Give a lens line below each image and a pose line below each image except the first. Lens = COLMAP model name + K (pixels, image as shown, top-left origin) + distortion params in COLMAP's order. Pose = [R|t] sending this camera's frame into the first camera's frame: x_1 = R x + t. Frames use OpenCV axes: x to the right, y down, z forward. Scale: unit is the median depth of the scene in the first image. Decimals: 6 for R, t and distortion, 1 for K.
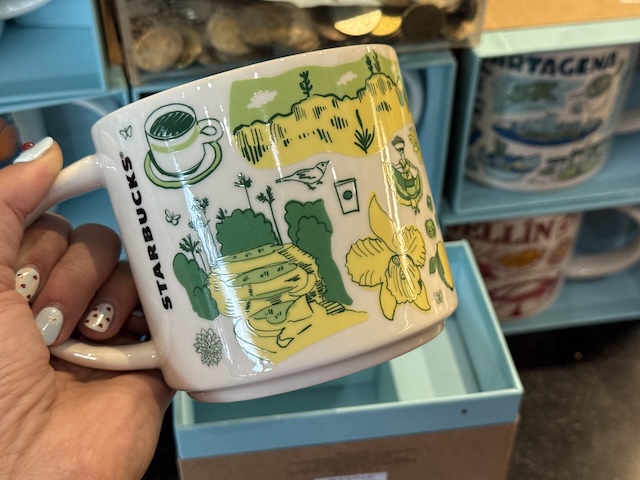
lens RADIAL K [[929.5, 0, 320.0], [0, 929.5, 240.0], [0, 0, 1]] dist [0.151814, -0.414626]
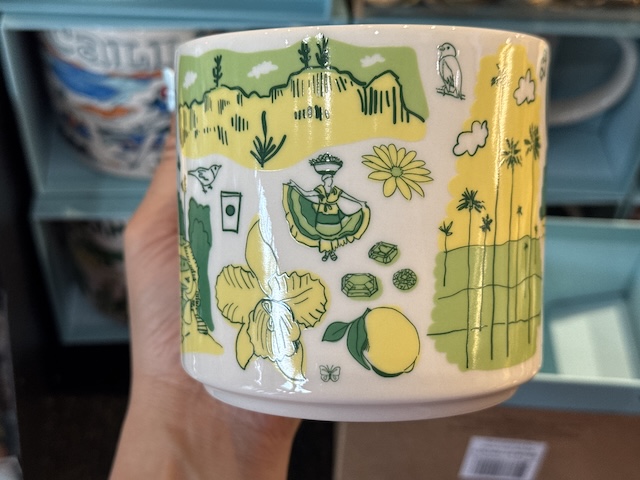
lens RADIAL K [[929.5, 0, 320.0], [0, 929.5, 240.0], [0, 0, 1]] dist [0.151814, -0.414626]
pose [[0.380551, 0.332027, -0.863099, 0.793891], [-0.135538, 0.943269, 0.303107, -0.288438], [0.914773, 0.001635, 0.403964, 0.733250]]
